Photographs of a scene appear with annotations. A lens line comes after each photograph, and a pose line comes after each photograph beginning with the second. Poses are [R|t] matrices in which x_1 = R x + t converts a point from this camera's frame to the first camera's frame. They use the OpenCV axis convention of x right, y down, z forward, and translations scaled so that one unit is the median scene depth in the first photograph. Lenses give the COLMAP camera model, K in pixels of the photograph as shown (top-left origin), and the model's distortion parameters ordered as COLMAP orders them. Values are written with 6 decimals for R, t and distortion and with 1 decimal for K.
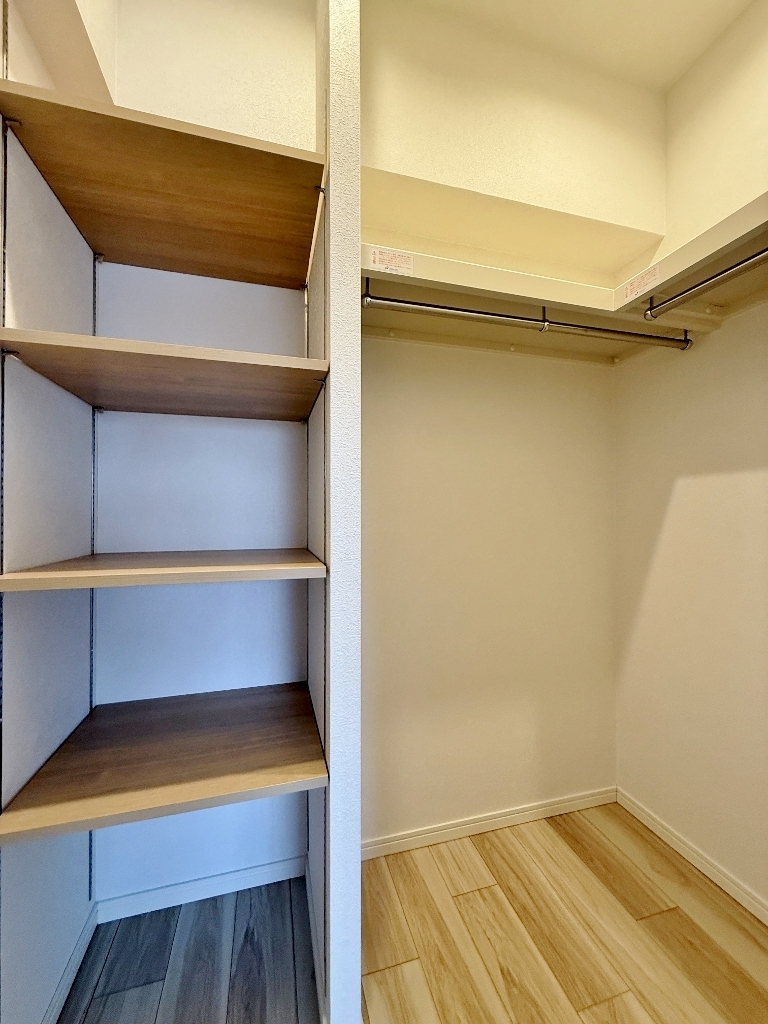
lens RADIAL K [[411.0, 0, 387.5], [0, 411.0, 508.9], [0, 0, 1]] dist [0.001771, 0.000269]
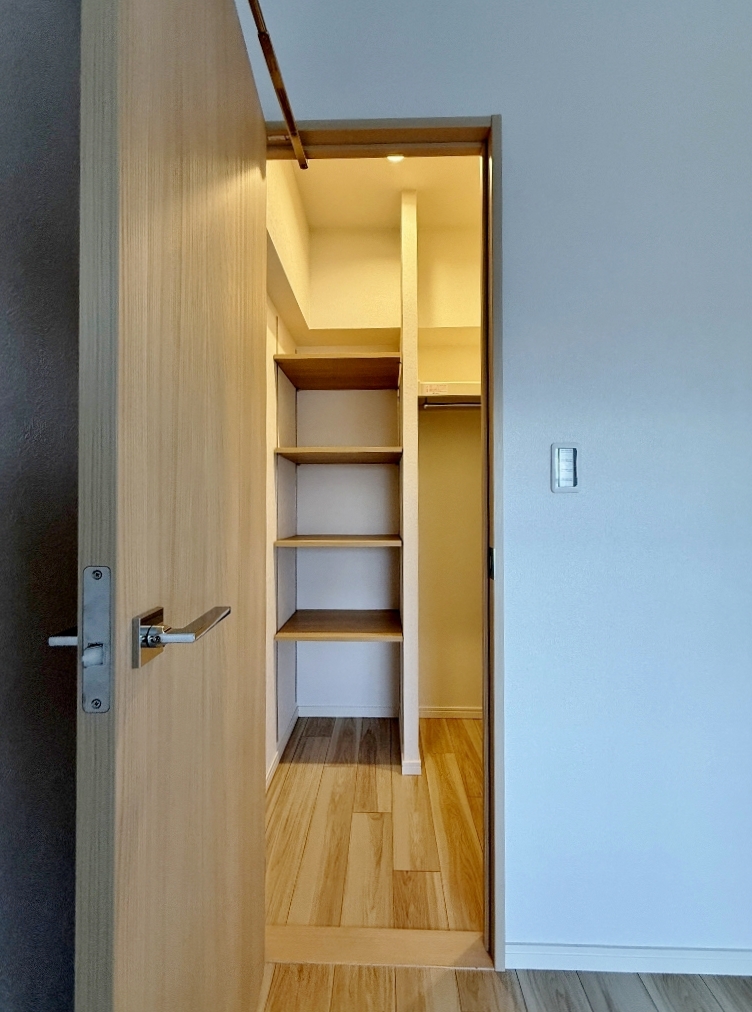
lens RADIAL K [[406.2, 0, 374.7], [0, 406.2, 505.8], [0, 0, 1]] dist [0.001771, 0.000269]
pose [[0.952328, -0.004463, -0.305043, 0.306078], [0.005200, 0.999985, 0.001605, -0.039865], [0.305031, -0.003114, 0.952337, -0.892289]]
